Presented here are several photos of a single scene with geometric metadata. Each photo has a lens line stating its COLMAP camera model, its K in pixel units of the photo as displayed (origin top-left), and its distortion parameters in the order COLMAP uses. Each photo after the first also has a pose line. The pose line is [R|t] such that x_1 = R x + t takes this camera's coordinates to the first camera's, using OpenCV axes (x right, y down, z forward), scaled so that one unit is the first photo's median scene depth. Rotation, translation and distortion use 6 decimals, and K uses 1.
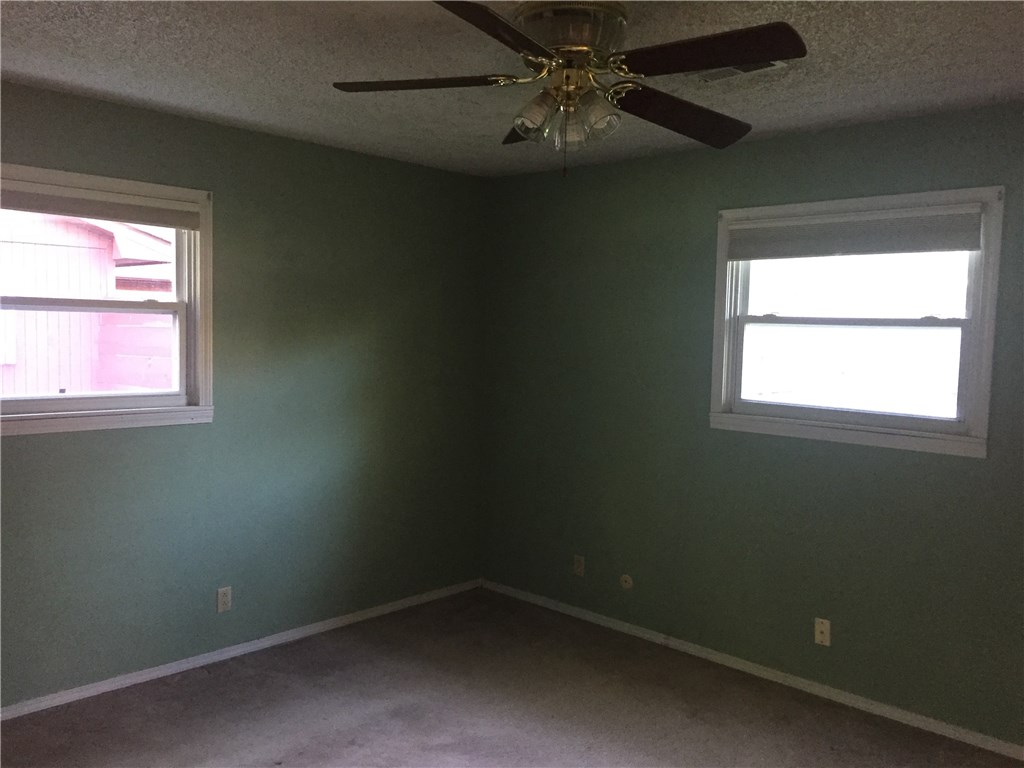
lens RADIAL K [[891.5, 0, 510.9], [0, 891.5, 395.4], [0, 0, 1]] dist [0.136642, 0.001987]
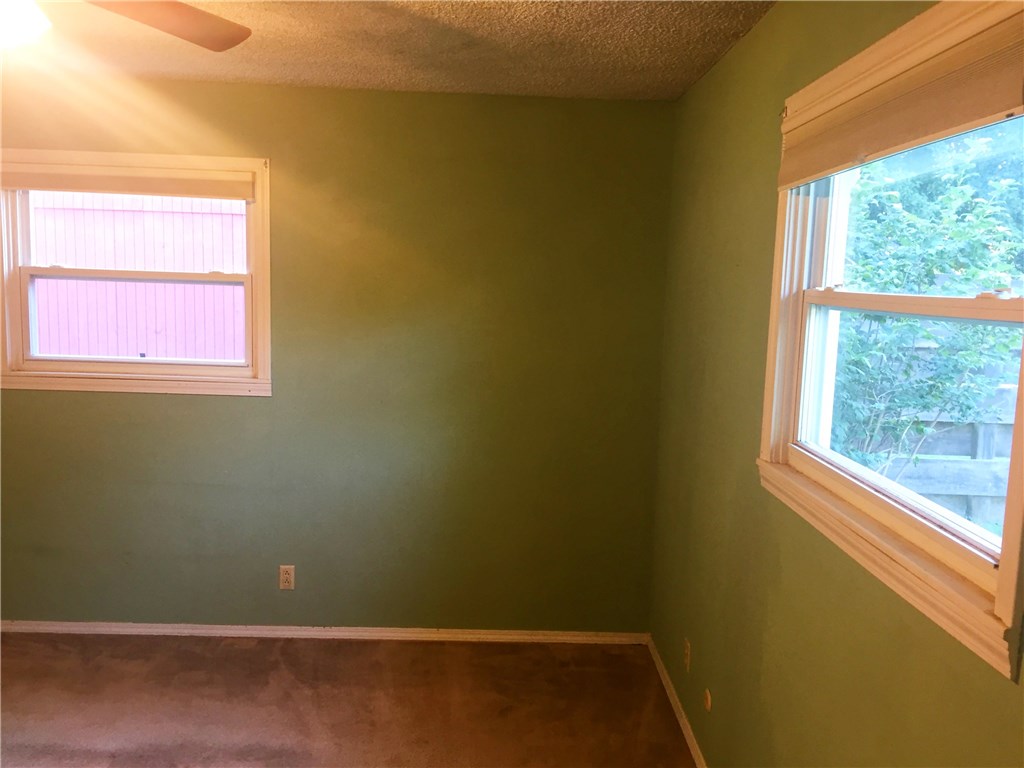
lens RADIAL K [[891.5, 0, 510.9], [0, 891.5, 395.4], [0, 0, 1]] dist [0.136642, 0.001987]
pose [[0.695730, 0.080896, -0.713734, 0.572248], [-0.068384, 0.996584, 0.046296, -0.035793], [0.715041, 0.016598, 0.698885, 0.521578]]
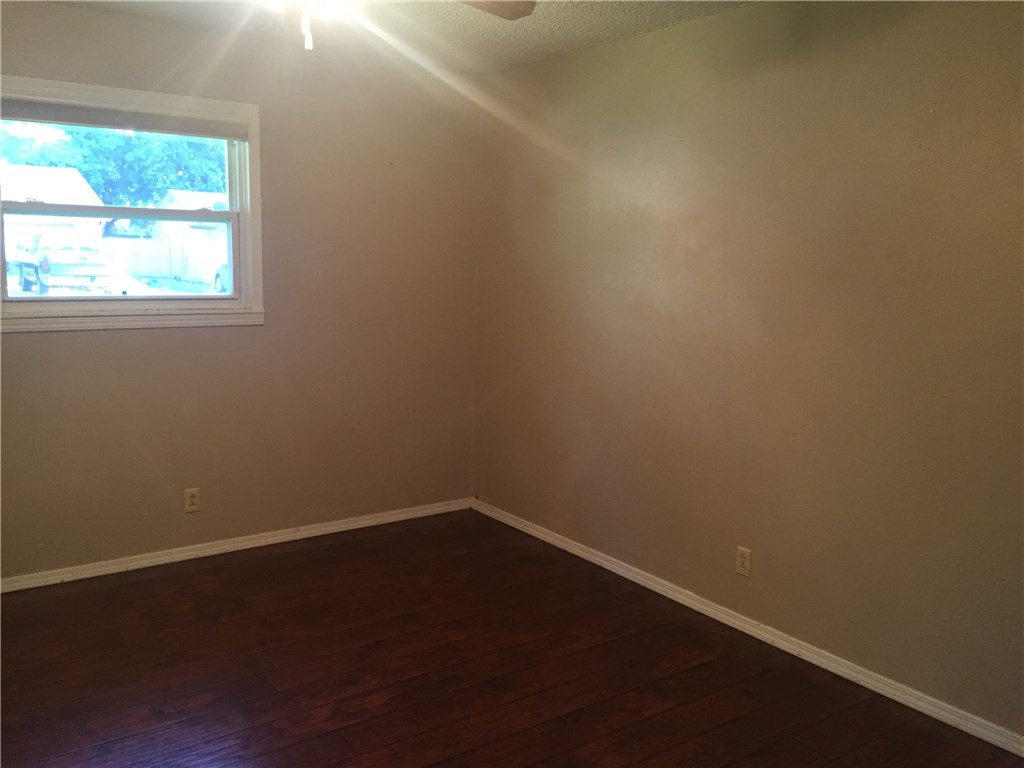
lens RADIAL K [[786.5, 0, 513.9], [0, 786.5, 364.0], [0, 0, 1]] dist [0.034008, -0.001009]
pose [[0.978234, 0.046606, -0.202202, 0.154524], [-0.030576, 0.996189, 0.081692, -0.010118], [0.205239, -0.073731, 0.975931, 0.153693]]
